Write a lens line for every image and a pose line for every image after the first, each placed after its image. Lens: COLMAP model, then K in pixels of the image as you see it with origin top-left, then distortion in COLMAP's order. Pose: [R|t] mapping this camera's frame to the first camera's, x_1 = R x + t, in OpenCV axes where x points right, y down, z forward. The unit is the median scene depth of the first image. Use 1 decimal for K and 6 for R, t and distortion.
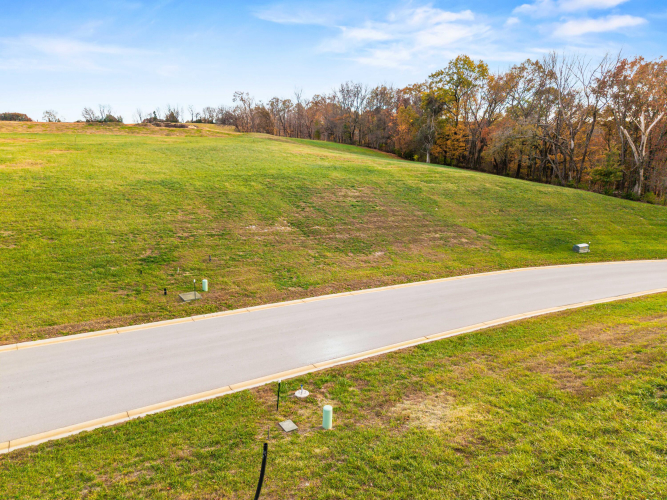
lens RADIAL K [[447.1, 0, 331.5], [0, 447.1, 252.2], [0, 0, 1]] dist [0.021397, -0.020164]
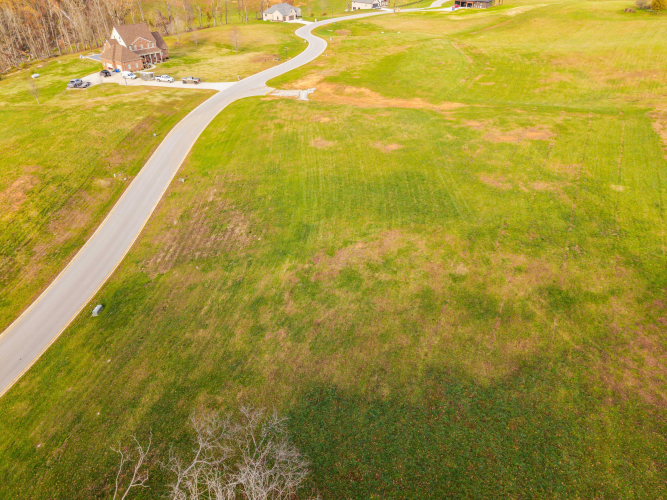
lens RADIAL K [[447.1, 0, 331.5], [0, 447.1, 252.2], [0, 0, 1]] dist [0.021397, -0.020164]
pose [[-0.565854, 0.473797, -0.674778, 0.457981], [-0.214336, 0.705738, 0.675273, -0.577278], [0.796159, 0.526736, -0.297793, 0.868429]]
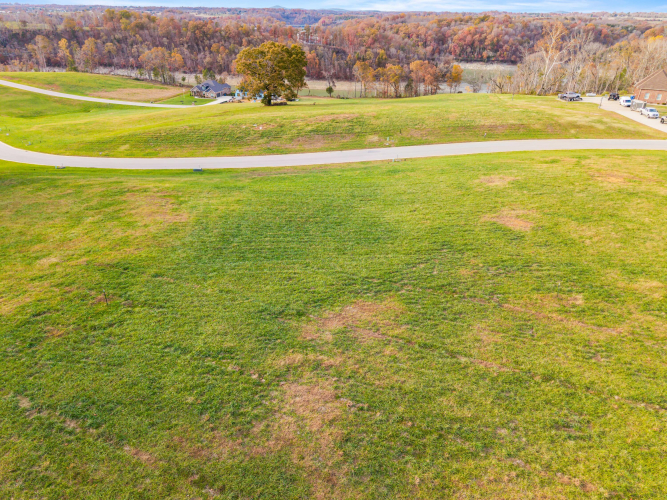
lens RADIAL K [[447.1, 0, 331.5], [0, 447.1, 252.2], [0, 0, 1]] dist [0.021397, -0.020164]
pose [[-0.858305, -0.243656, 0.451601, -0.399119], [0.124748, 0.754593, 0.644226, -0.409195], [-0.497745, 0.609279, -0.617276, 0.949365]]
